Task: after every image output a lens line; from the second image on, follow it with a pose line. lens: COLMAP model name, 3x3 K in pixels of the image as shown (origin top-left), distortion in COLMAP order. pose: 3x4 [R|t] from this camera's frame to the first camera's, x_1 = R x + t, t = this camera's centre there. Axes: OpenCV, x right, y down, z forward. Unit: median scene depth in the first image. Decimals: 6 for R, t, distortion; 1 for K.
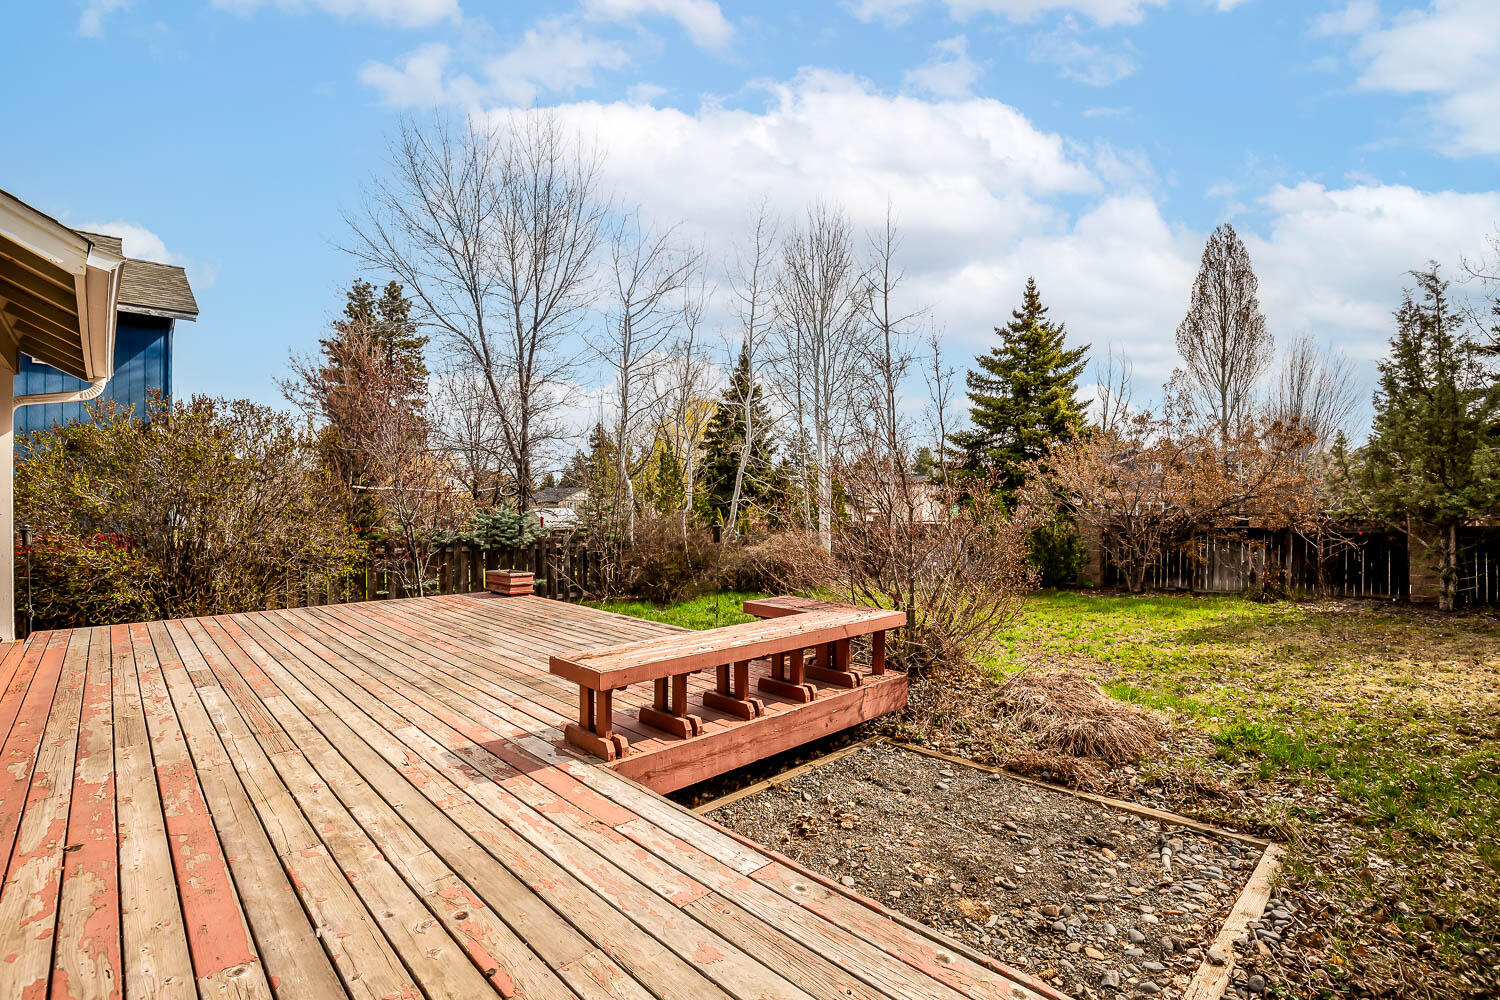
lens RADIAL K [[679.6, 0, 754.5], [0, 679.6, 499.6], [0, 0, 1]] dist [0.010767, -0.002980]
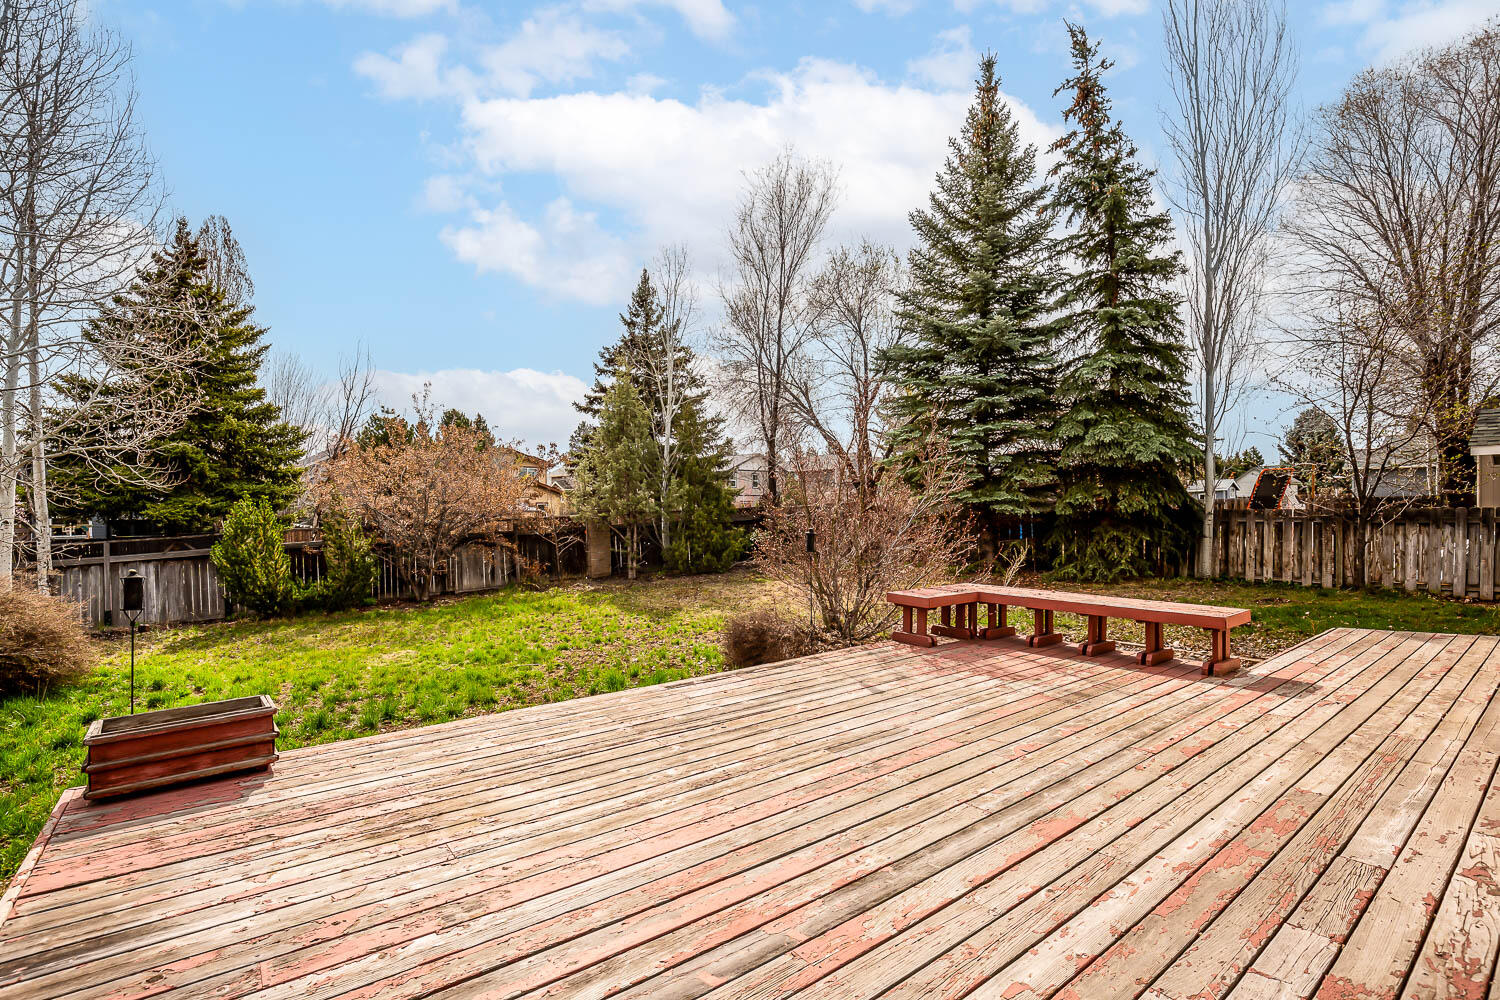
lens RADIAL K [[679.6, 0, 754.7], [0, 679.6, 506.1], [0, 0, 1]] dist [0.010767, -0.002980]
pose [[0.079884, 0.010415, 0.996750, -1.636772], [-0.002188, 0.999945, -0.010273, 0.017864], [-0.996802, -0.001361, 0.079902, 1.714857]]
